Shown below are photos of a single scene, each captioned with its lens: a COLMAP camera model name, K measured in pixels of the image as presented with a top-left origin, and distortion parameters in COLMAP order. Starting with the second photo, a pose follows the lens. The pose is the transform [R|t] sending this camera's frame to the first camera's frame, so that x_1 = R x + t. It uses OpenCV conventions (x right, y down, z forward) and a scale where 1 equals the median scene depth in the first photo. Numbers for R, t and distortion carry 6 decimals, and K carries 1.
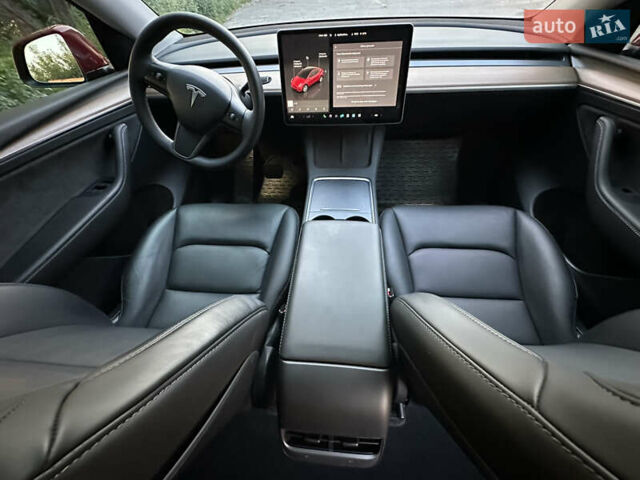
lens RADIAL K [[257.3, 0, 320.7], [0, 257.3, 239.6], [0, 0, 1]] dist [-0.003852, 0.000228]
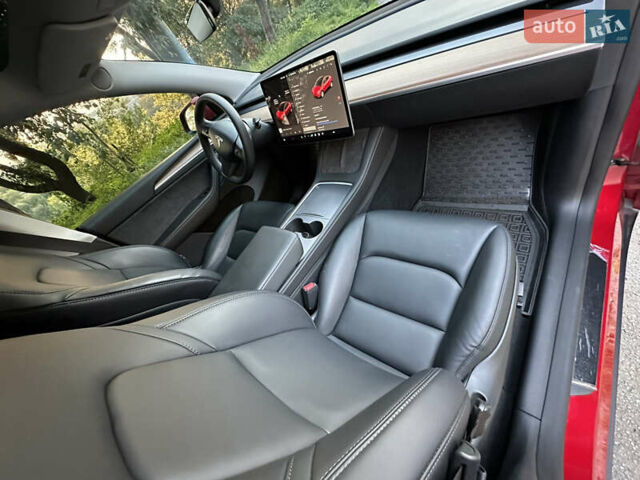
lens RADIAL K [[257.3, 0, 318.8], [0, 257.3, 240.7], [0, 0, 1]] dist [-0.003852, 0.000228]
pose [[0.795756, 0.125733, -0.592422, 0.869595], [-0.045937, 0.987925, 0.147969, -0.179795], [0.603873, -0.090533, 0.791922, 0.039115]]
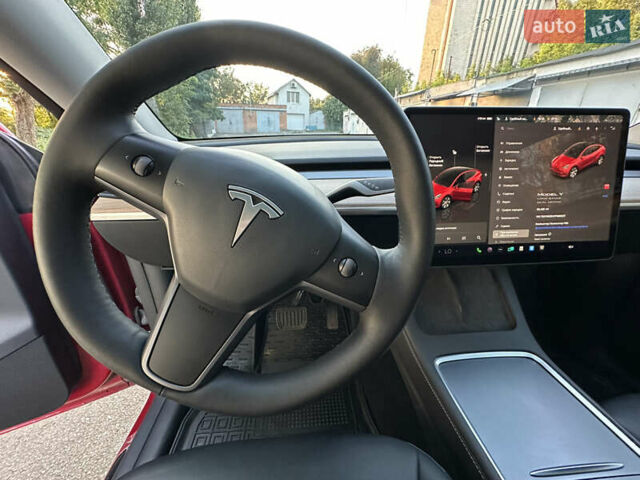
lens RADIAL K [[257.3, 0, 322.1], [0, 257.3, 240.7], [0, 0, 1]] dist [-0.003852, 0.000228]
pose [[0.985496, -0.018131, 0.168728, -0.380564], [0.084401, 0.914948, -0.394647, -0.324264], [-0.147222, 0.403163, 0.903208, 0.581218]]
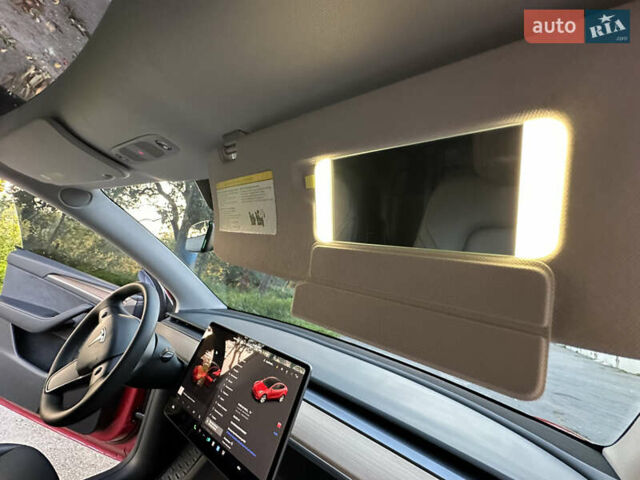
lens RADIAL K [[257.3, 0, 319.0], [0, 257.3, 239.2], [0, 0, 1]] dist [-0.003852, 0.000228]
pose [[0.841739, 0.144391, -0.520217, 0.617840], [-0.520065, 0.475539, -0.709503, -0.402251], [0.144938, 0.867763, 0.475373, 0.242705]]
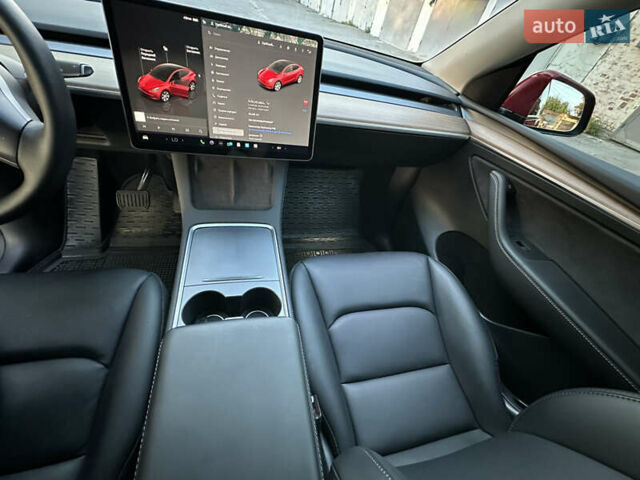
lens RADIAL K [[257.3, 0, 320.7], [0, 257.3, 240.8], [0, 0, 1]] dist [-0.003852, 0.000228]
pose [[0.924544, -0.045513, 0.378348, 0.035908], [0.058744, 0.997997, -0.023496, -0.192981], [-0.376520, 0.043949, 0.925365, 0.283909]]
